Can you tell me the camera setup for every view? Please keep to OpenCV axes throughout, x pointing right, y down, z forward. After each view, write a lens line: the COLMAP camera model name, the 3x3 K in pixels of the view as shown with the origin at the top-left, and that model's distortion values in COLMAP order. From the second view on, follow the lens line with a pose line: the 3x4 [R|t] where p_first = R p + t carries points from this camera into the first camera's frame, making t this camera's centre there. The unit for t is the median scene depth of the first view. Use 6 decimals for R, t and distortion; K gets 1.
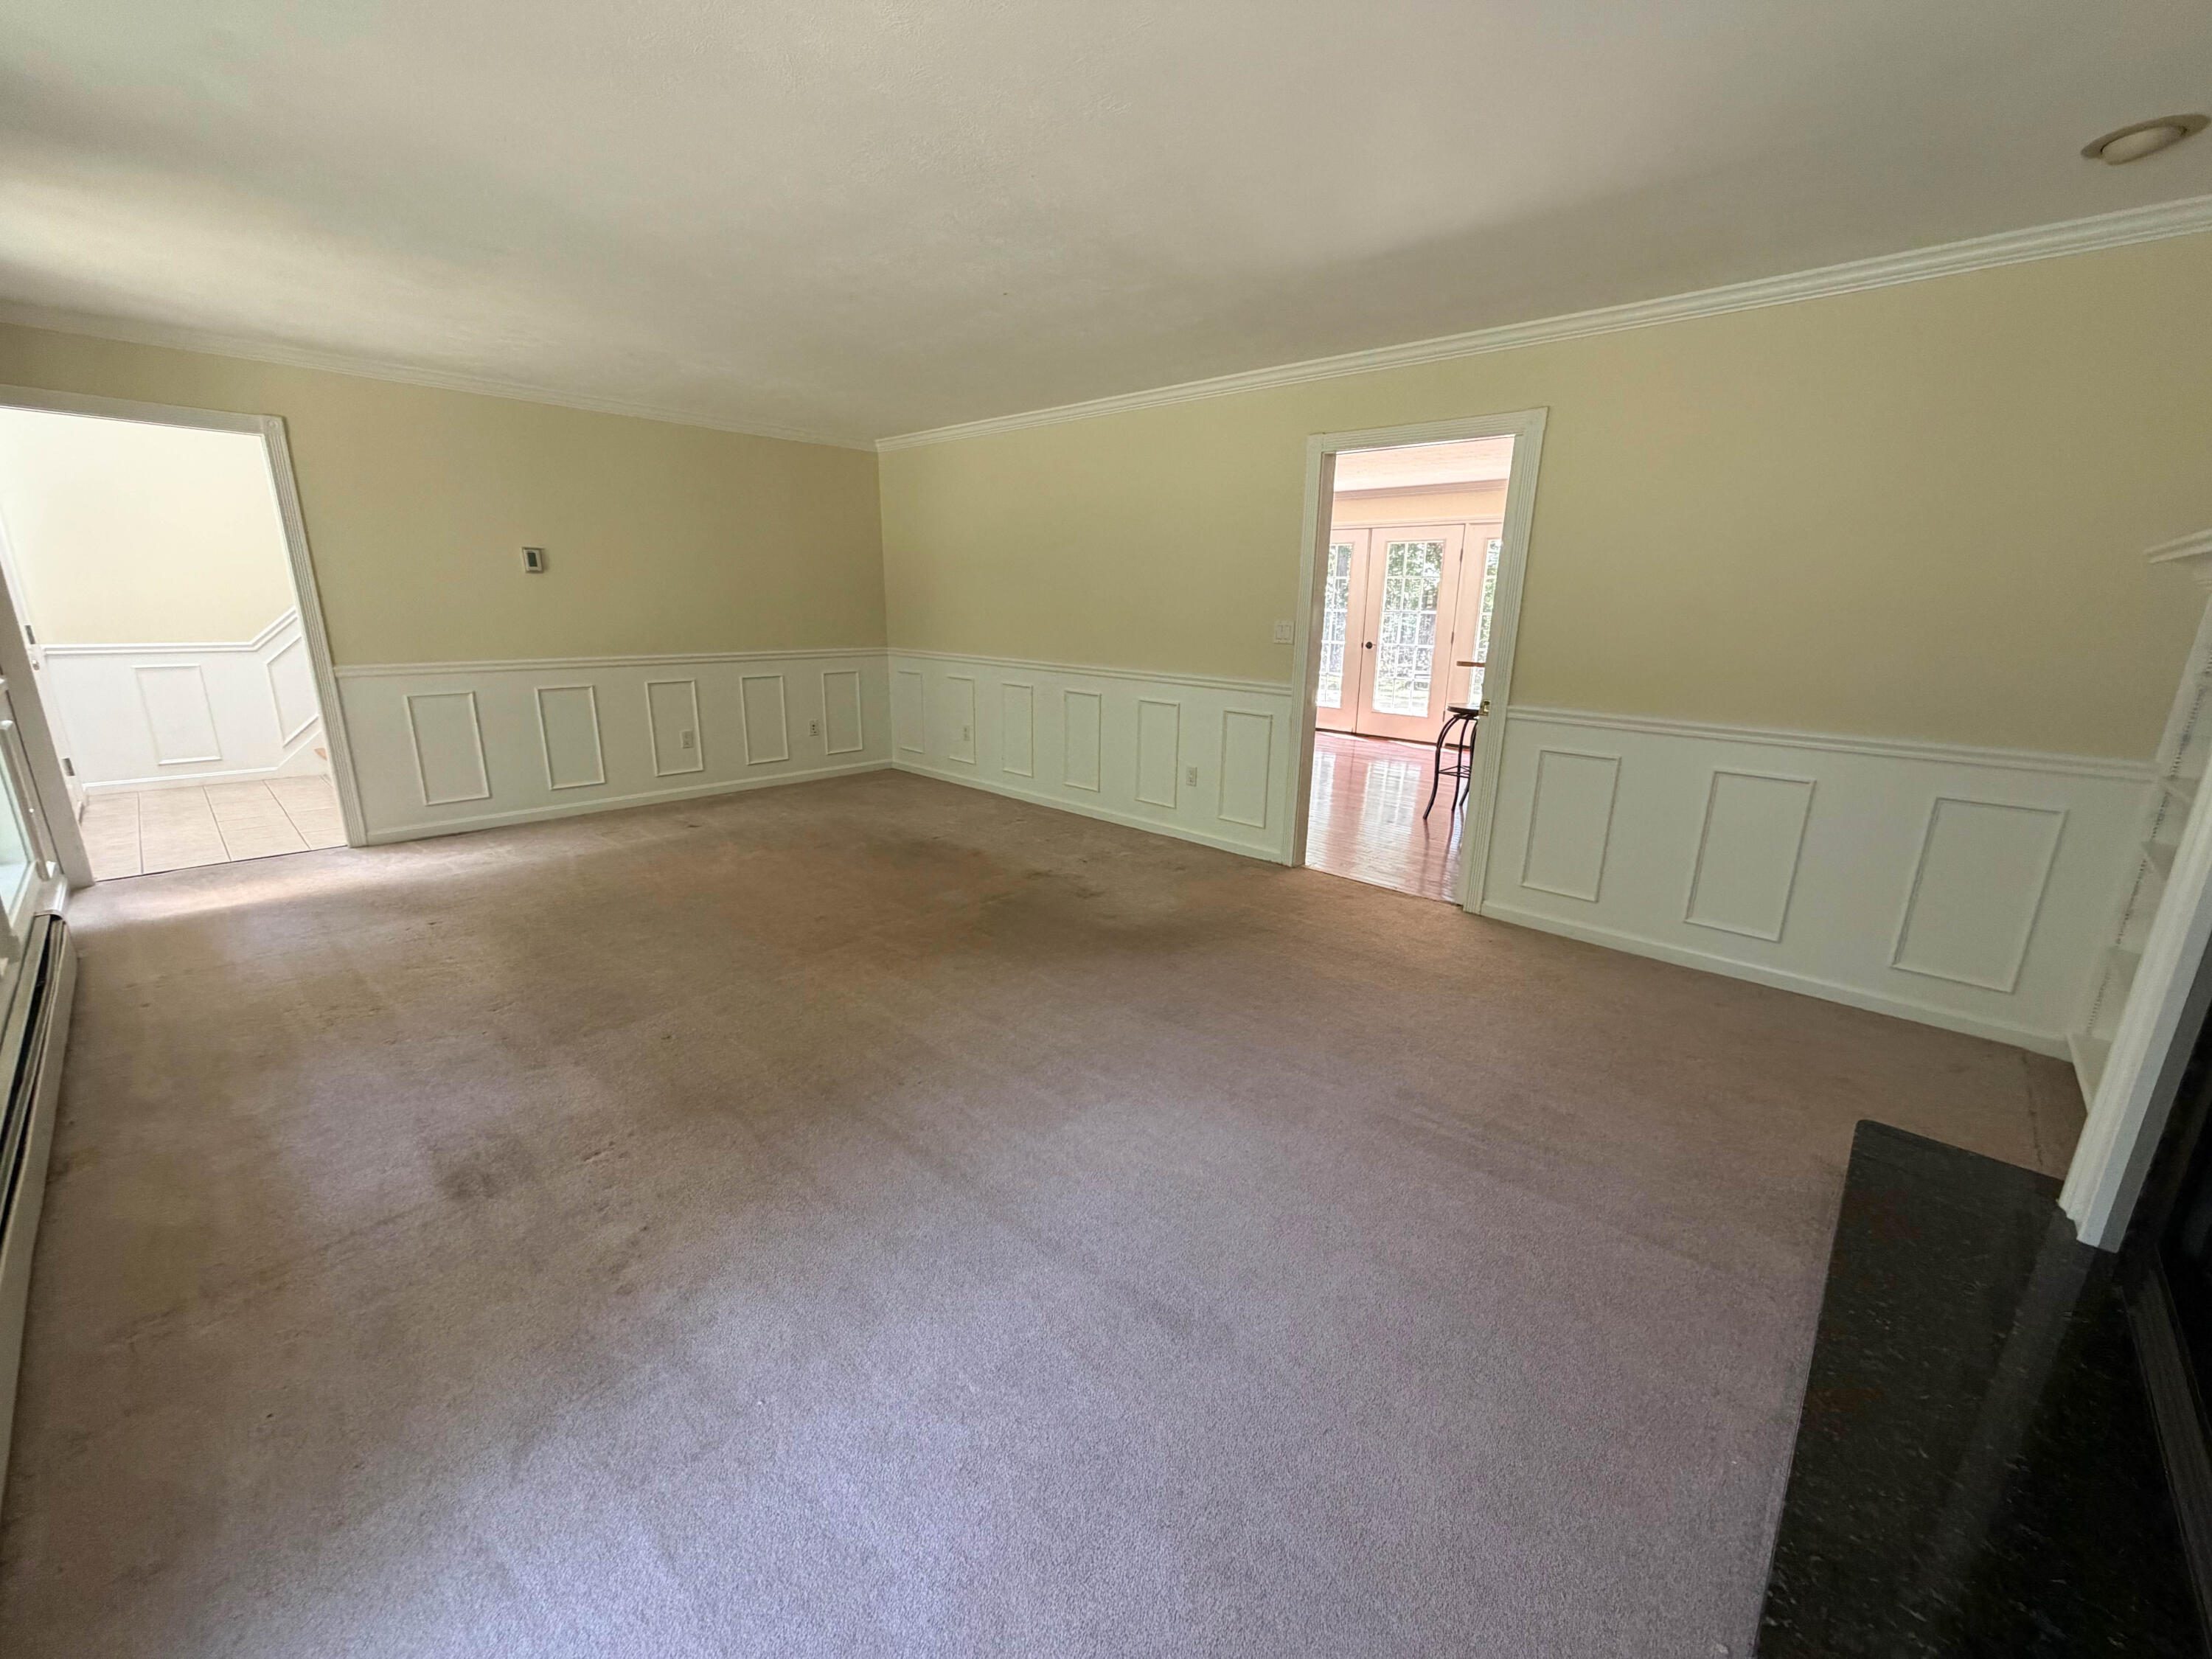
lens RADIAL K [[881.4, 0, 1099.8], [0, 881.4, 825.4], [0, 0, 1]] dist [0.000574, 0.000087]
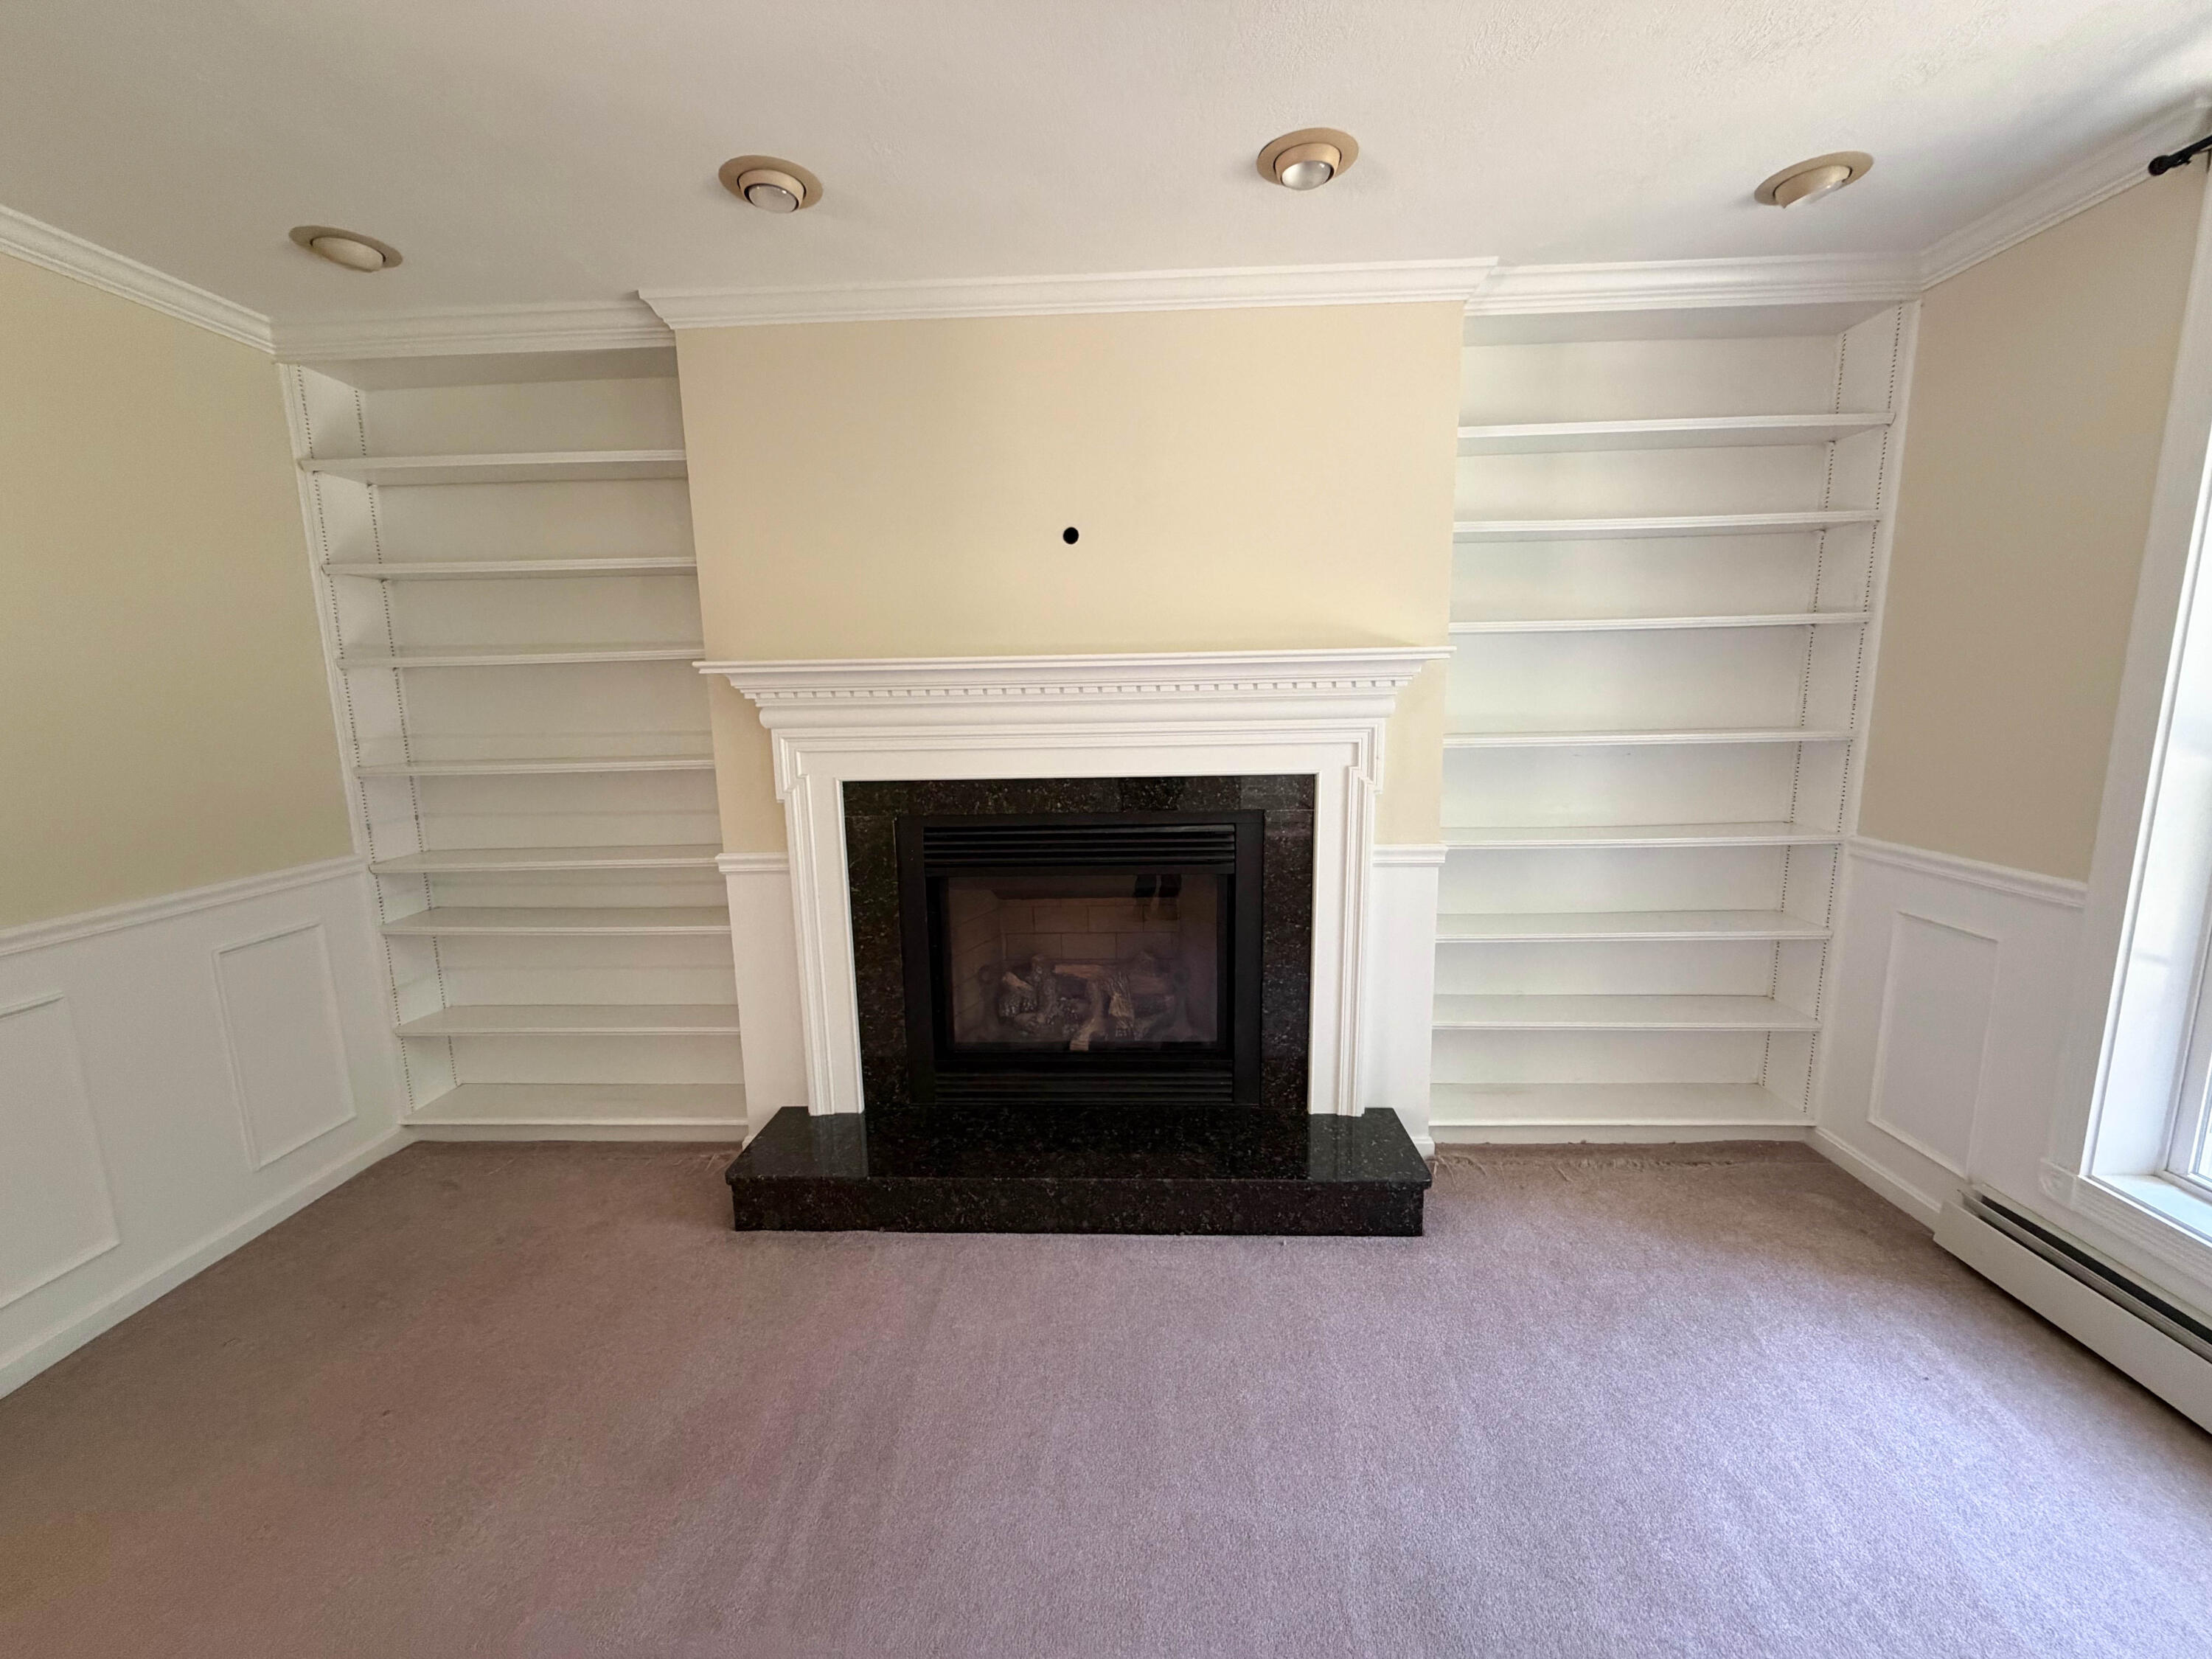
lens RADIAL K [[881.4, 0, 1115.9], [0, 881.4, 839.7], [0, 0, 1]] dist [0.000574, 0.000087]
pose [[-0.649846, -0.122240, 0.750172, -0.099189], [0.208486, 0.920458, 0.330591, -0.139144], [-0.730913, 0.371233, -0.572671, 0.527031]]
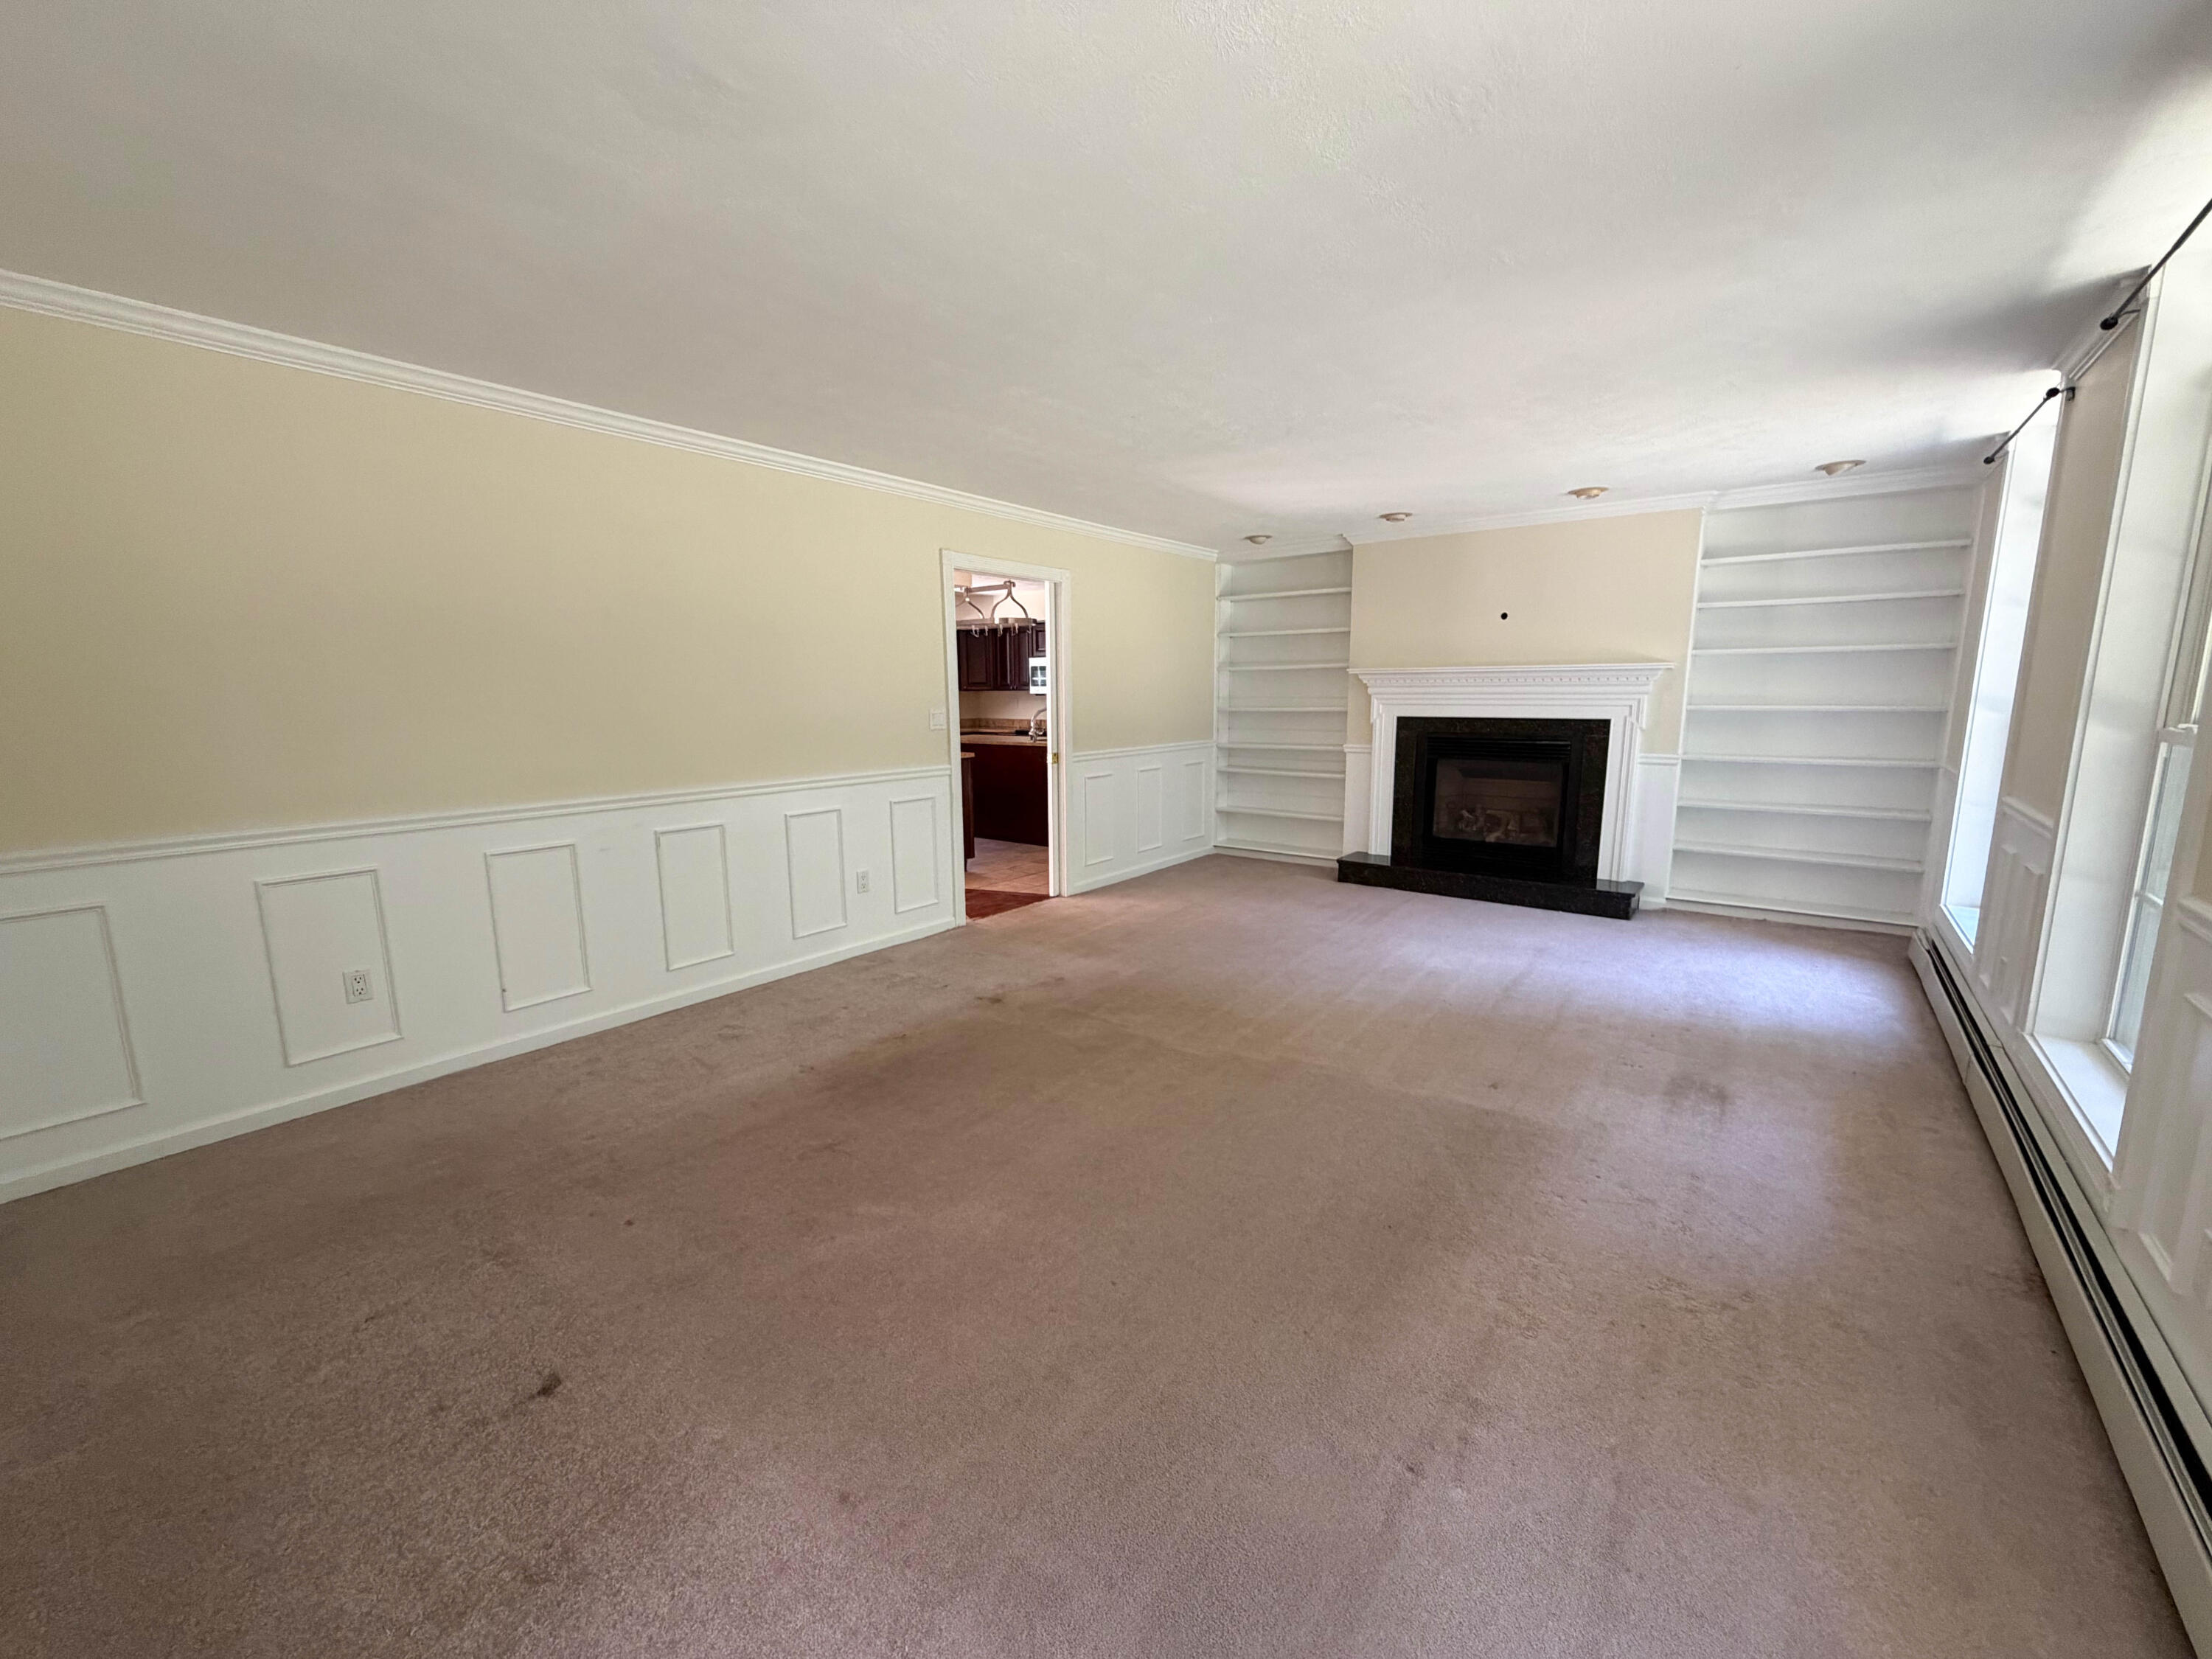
lens RADIAL K [[881.4, 0, 1113.2], [0, 881.4, 834.4], [0, 0, 1]] dist [0.000574, 0.000087]
pose [[-0.097321, -0.170154, 0.980600, -0.876147], [0.262592, 0.945974, 0.190207, -0.226720], [-0.959987, 0.276008, -0.047382, 0.851237]]
